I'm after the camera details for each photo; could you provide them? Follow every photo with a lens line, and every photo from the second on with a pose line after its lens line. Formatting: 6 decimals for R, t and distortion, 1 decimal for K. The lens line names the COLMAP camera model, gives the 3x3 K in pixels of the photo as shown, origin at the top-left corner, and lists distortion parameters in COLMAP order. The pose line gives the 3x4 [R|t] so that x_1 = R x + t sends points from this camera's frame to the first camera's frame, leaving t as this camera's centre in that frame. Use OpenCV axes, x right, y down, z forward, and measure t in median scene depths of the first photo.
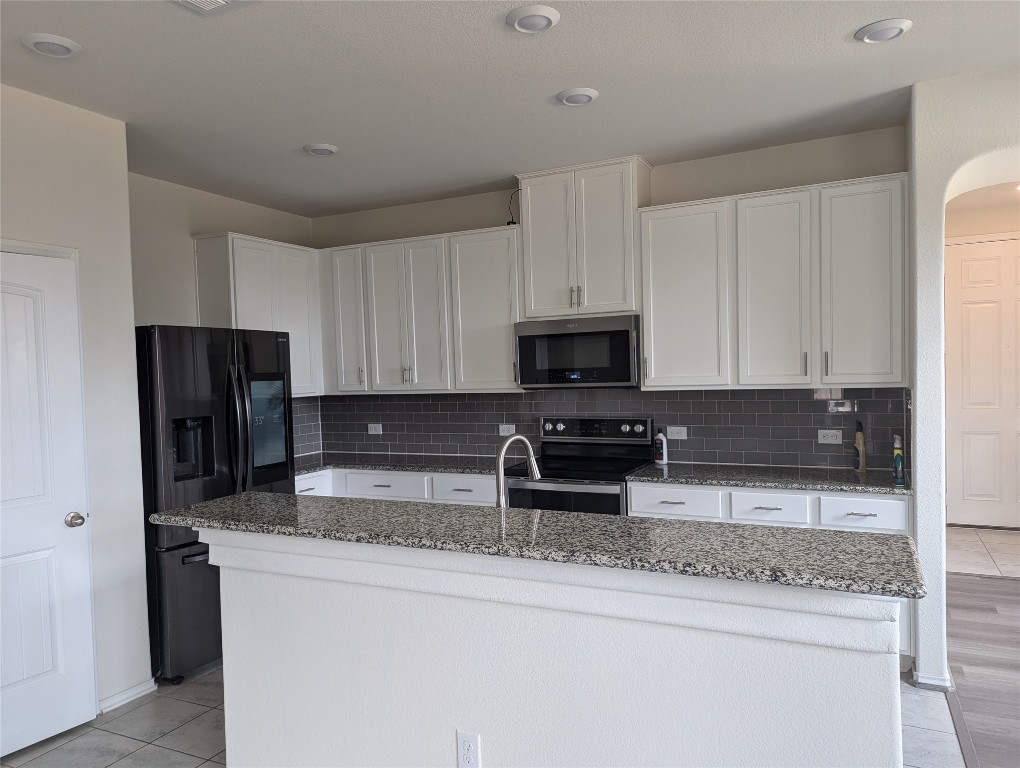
lens RADIAL K [[712.8, 0, 510.0], [0, 712.8, 384.0], [0, 0, 1]] dist [0.045409, -0.000565]
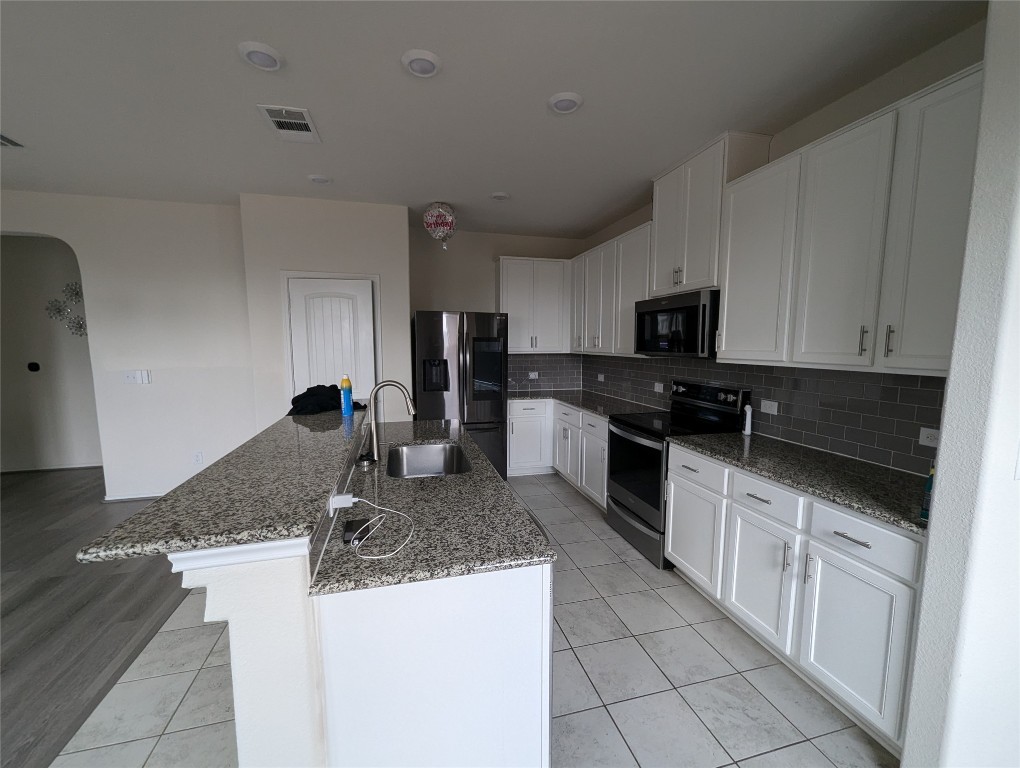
lens RADIAL K [[424.0, 0, 510.0], [0, 424.0, 384.0], [0, 0, 1]] dist [0.013631, 0.000174]
pose [[0.663478, 0.104793, -0.740820, 0.435272], [-0.040815, 0.993738, 0.104015, -0.011359], [0.747081, -0.038775, 0.663601, 0.334924]]
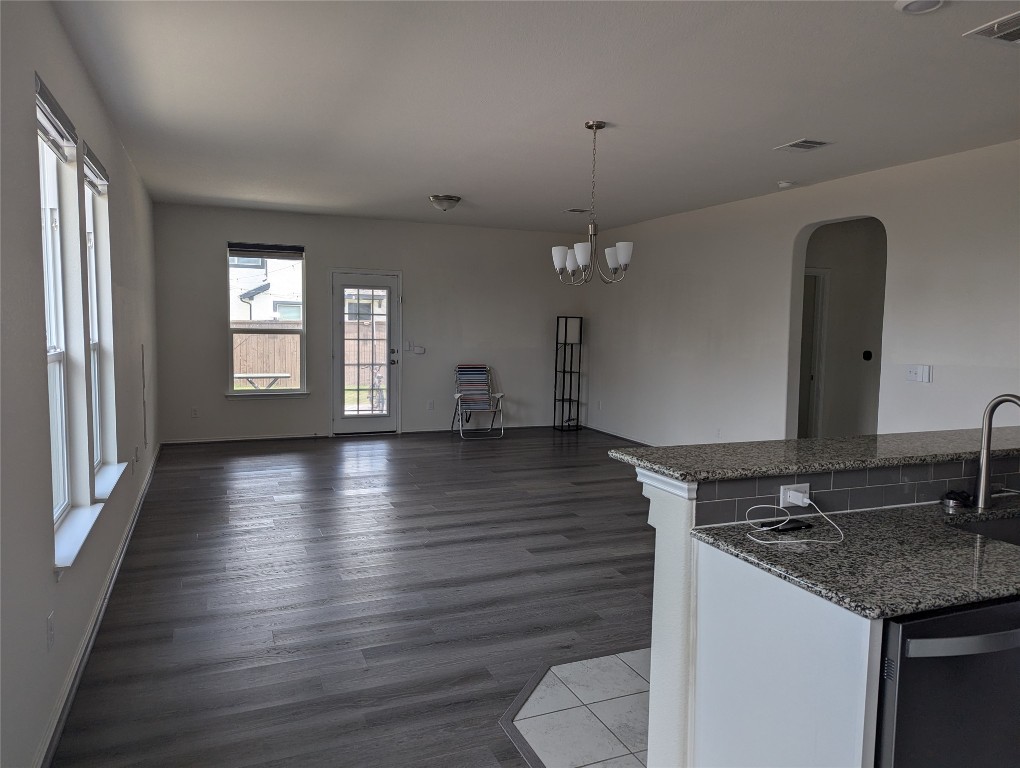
lens RADIAL K [[712.8, 0, 510.0], [0, 712.8, 384.0], [0, 0, 1]] dist [0.045409, -0.000565]
pose [[-0.649893, 0.087780, -0.754939, 0.636383], [-0.017463, 0.991321, 0.130298, -0.030339], [0.759825, 0.097863, -0.642720, 0.607471]]
